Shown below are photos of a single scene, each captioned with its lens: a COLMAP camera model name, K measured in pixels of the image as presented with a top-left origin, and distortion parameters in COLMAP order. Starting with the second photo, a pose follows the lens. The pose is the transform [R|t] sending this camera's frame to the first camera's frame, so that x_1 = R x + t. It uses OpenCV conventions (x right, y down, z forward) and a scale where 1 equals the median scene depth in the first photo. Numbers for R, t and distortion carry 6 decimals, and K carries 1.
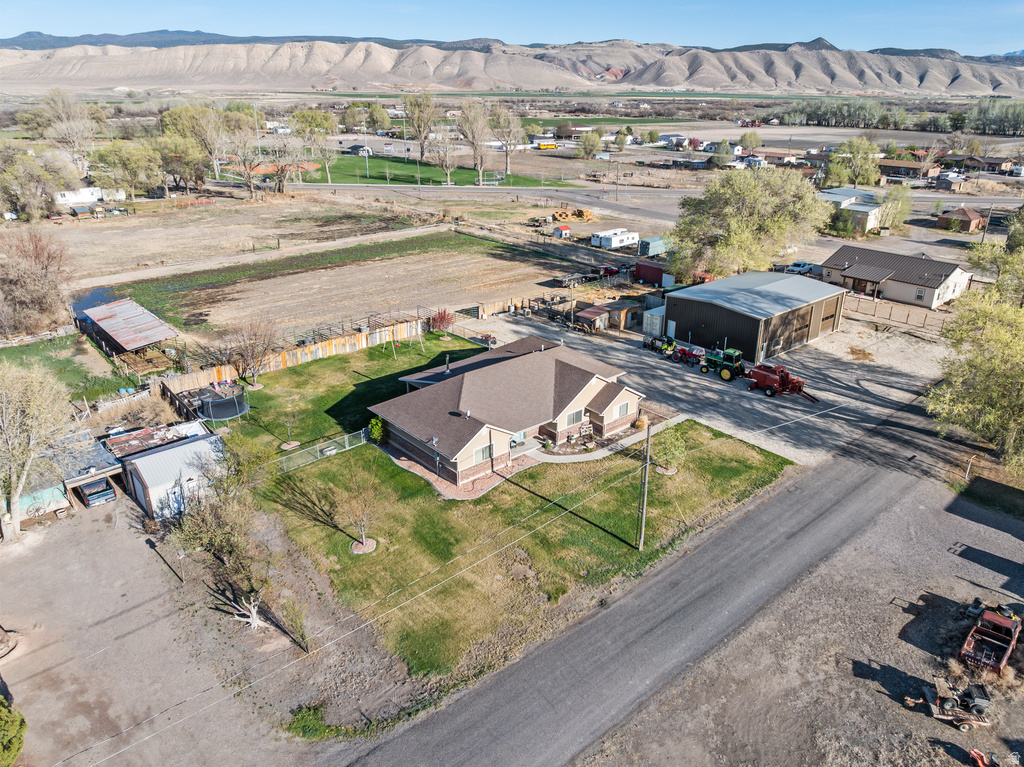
lens RADIAL K [[720.3, 0, 517.0], [0, 720.3, 378.0], [0, 0, 1]] dist [-0.039626, 0.005714]
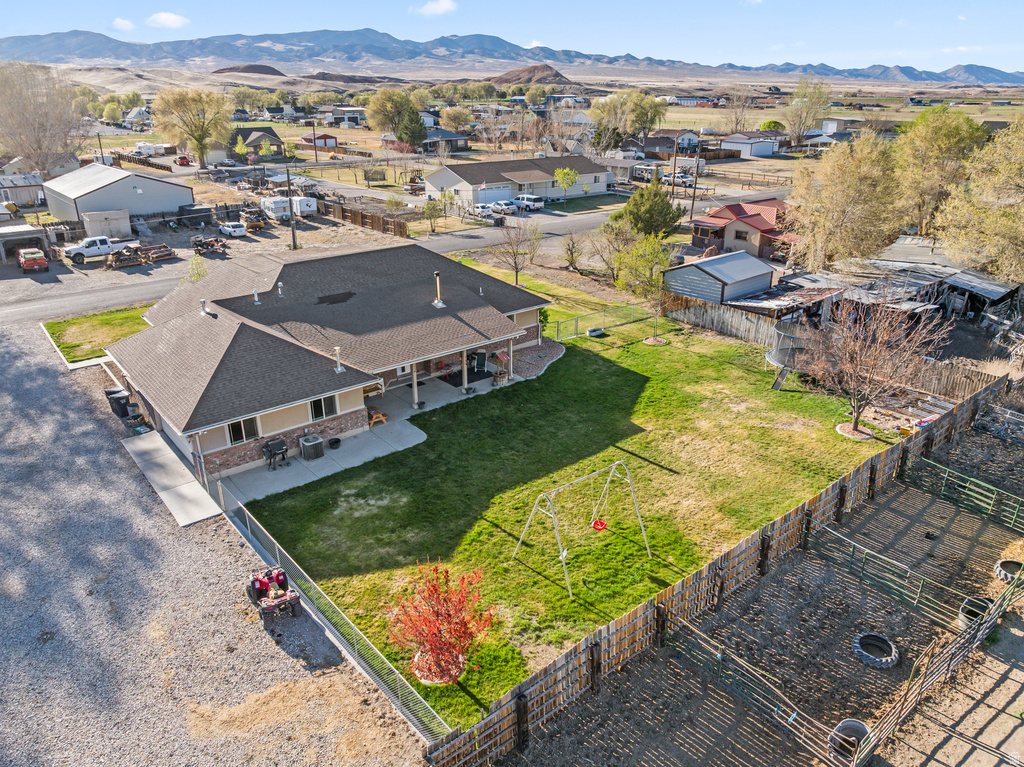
lens RADIAL K [[720.3, 0, 517.0], [0, 720.3, 378.0], [0, 0, 1]] dist [-0.039626, 0.005714]
pose [[-0.999892, -0.006698, 0.013059, -0.149078], [0.004173, 0.723288, 0.690534, -0.328373], [-0.014071, 0.690514, -0.723182, 1.292035]]
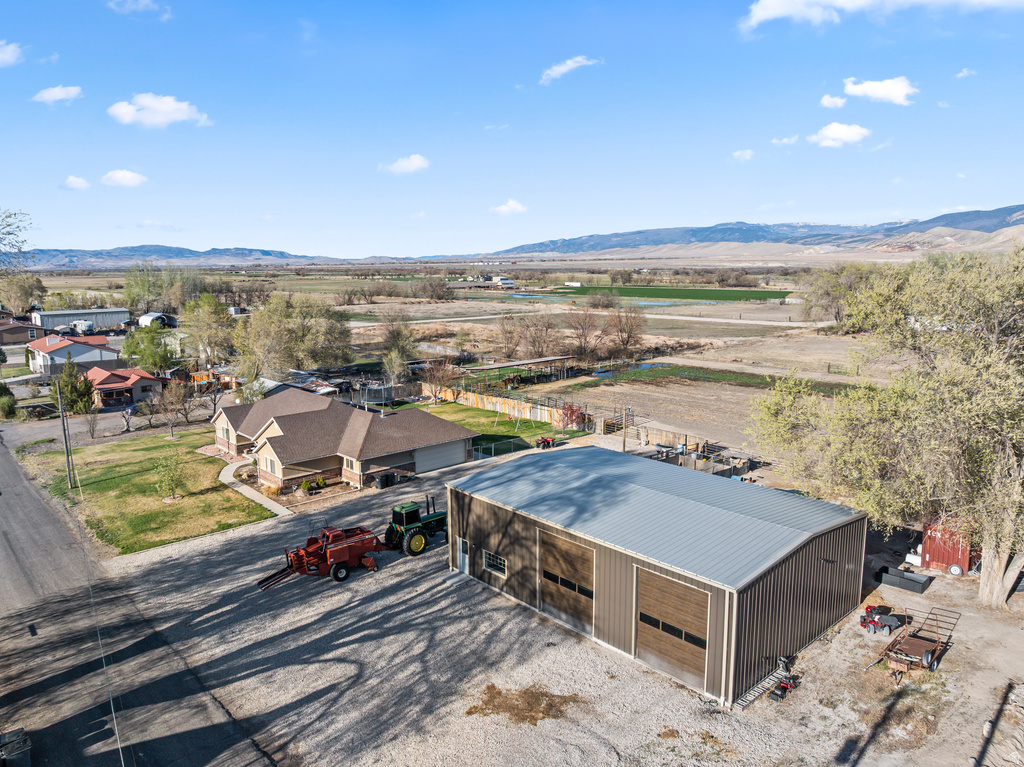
lens RADIAL K [[720.3, 0, 517.0], [0, 720.3, 378.0], [0, 0, 1]] dist [-0.039626, 0.005714]
pose [[0.021278, 0.151111, -0.988288, 0.895416], [-0.369955, 0.919533, 0.132633, -0.256117], [0.928806, 0.362800, 0.075471, 0.998408]]
